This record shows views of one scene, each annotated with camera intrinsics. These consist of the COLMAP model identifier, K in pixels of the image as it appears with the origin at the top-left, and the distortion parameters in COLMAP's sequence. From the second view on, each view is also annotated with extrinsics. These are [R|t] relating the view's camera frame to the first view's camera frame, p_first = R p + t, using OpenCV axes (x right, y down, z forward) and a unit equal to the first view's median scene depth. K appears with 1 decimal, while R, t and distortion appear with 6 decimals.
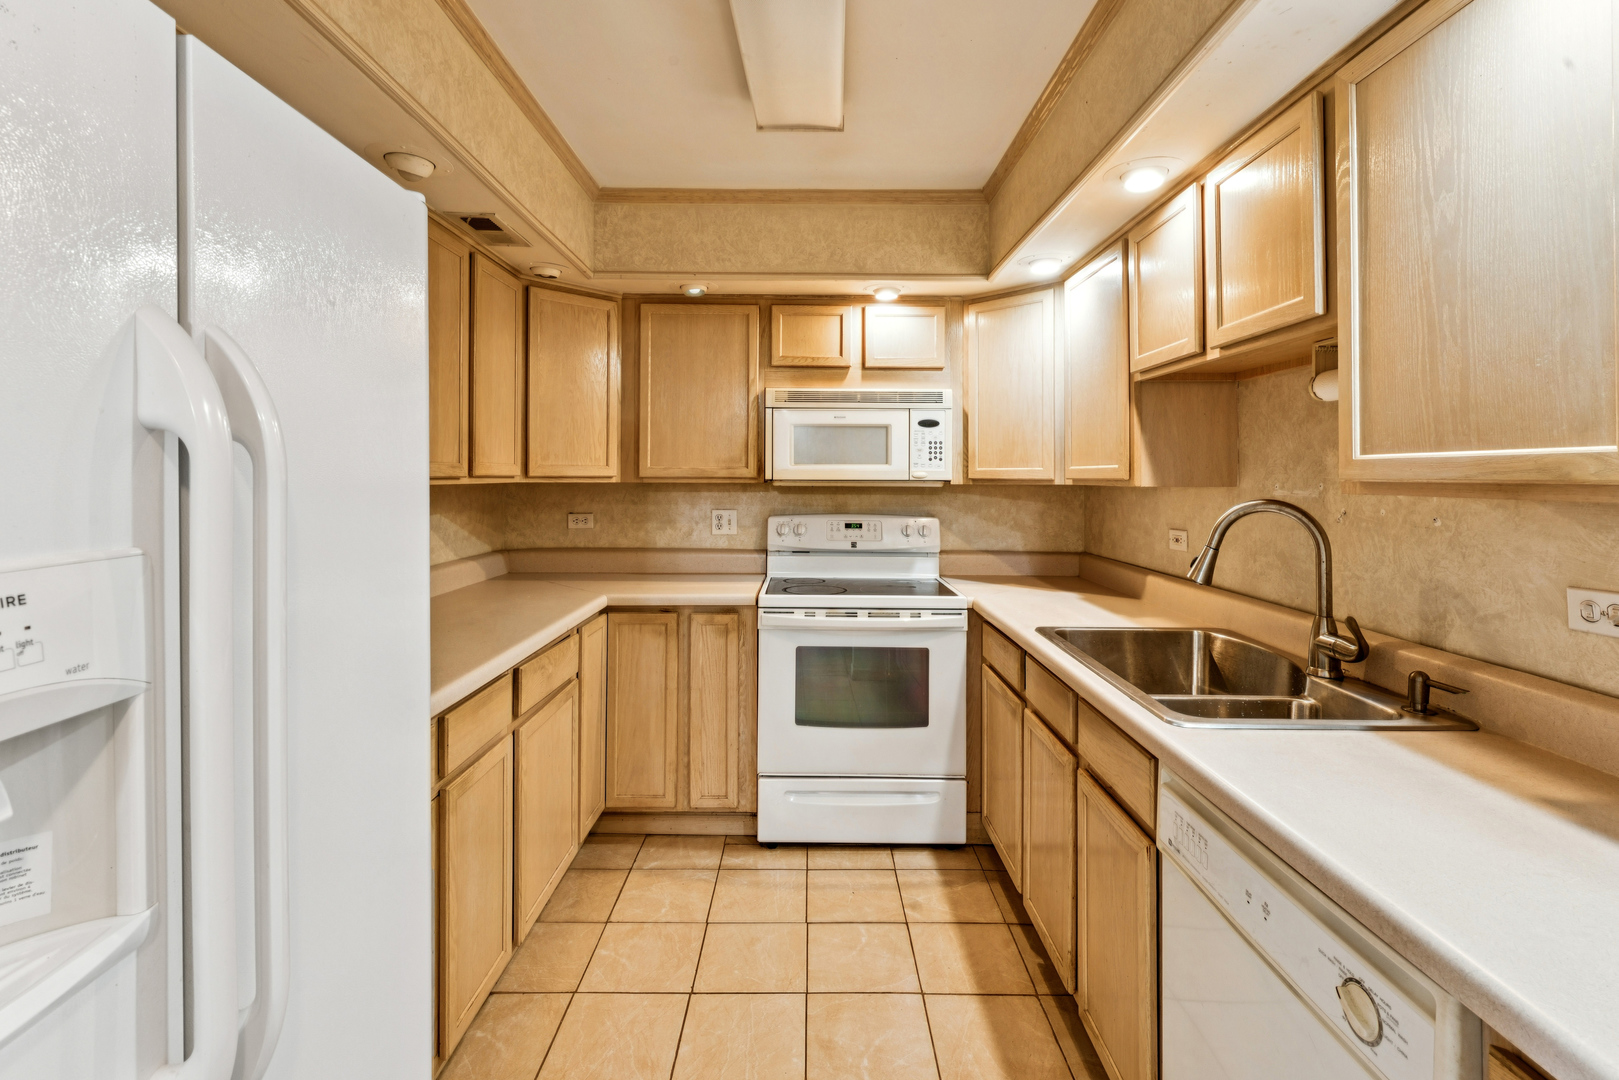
lens RADIAL K [[724.7, 0, 807.3], [0, 724.7, 475.0], [0, 0, 1]] dist [-0.000932, -0.000173]
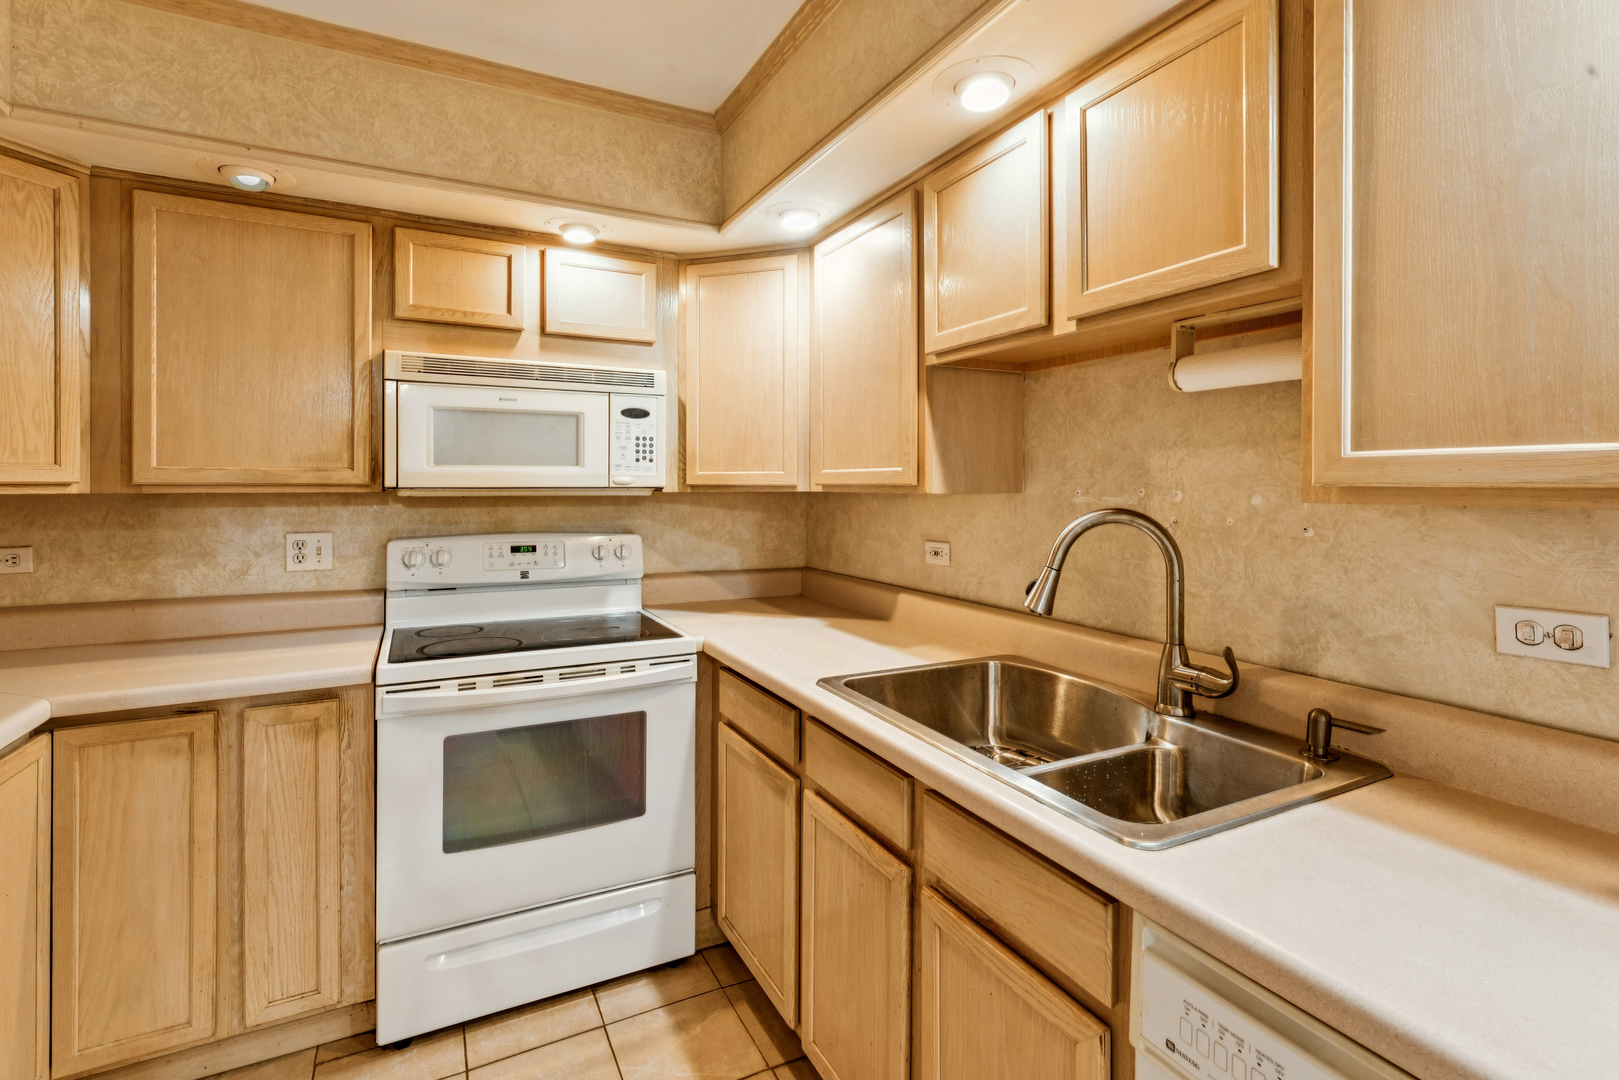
lens RADIAL K [[724.7, 0, 835.1], [0, 724.7, 487.0], [0, 0, 1]] dist [-0.000932, -0.000173]
pose [[0.868985, -0.004682, 0.494816, -0.032656], [0.000896, 0.999968, 0.007889, 0.001369], [-0.494837, -0.006412, 0.868962, 0.252513]]
